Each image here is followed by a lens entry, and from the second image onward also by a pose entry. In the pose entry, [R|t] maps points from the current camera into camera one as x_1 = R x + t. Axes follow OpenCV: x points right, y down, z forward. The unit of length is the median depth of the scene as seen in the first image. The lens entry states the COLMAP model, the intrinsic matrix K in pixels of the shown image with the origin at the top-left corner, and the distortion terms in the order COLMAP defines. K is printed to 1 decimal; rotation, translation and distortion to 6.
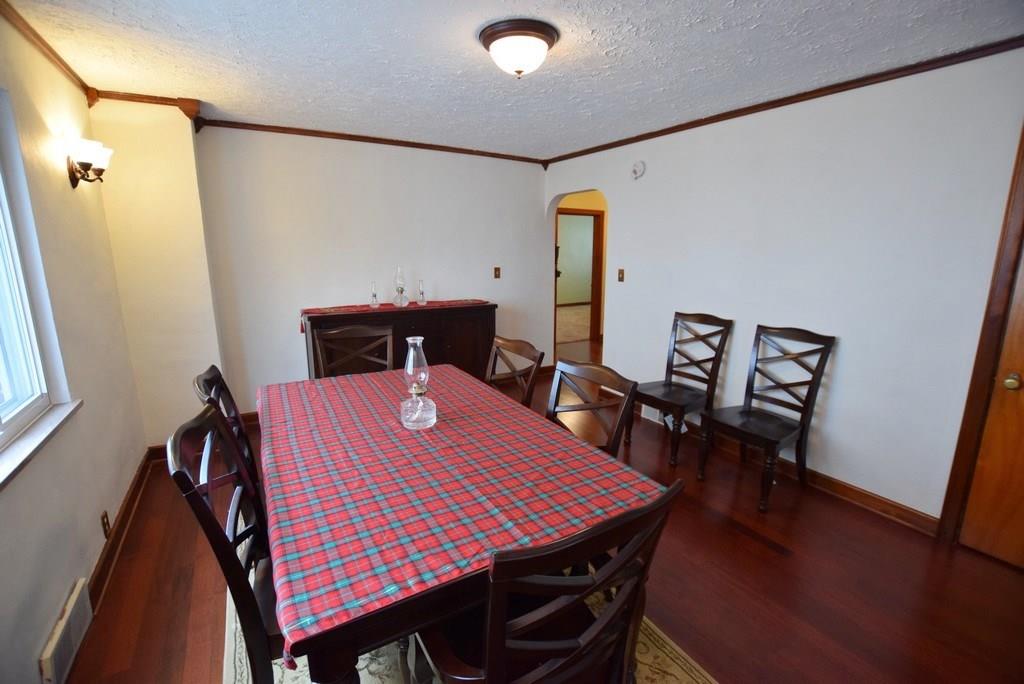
lens RADIAL K [[451.4, 0, 512.5], [0, 451.4, 342.2], [0, 0, 1]] dist [-0.032210, -0.000388]
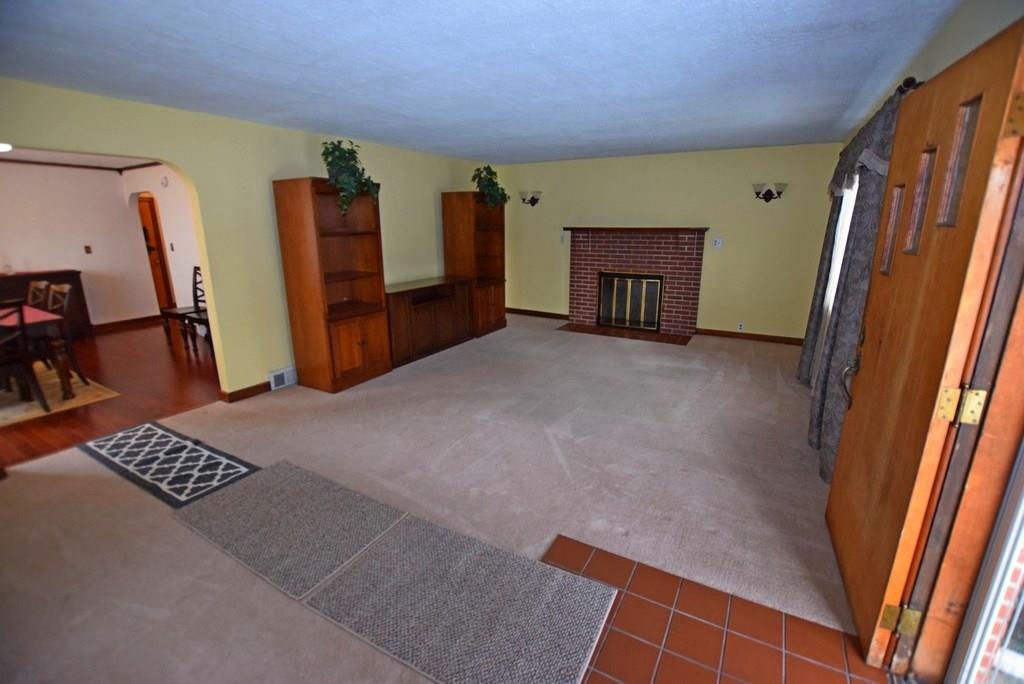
lens RADIAL K [[451.4, 0, 514.8], [0, 451.4, 339.1], [0, 0, 1]] dist [-0.032210, -0.000388]
pose [[0.867298, -0.130323, 0.480428, 0.427191], [0.107572, 0.991385, 0.074733, 0.161871], [-0.486028, -0.013135, 0.873845, -0.827270]]
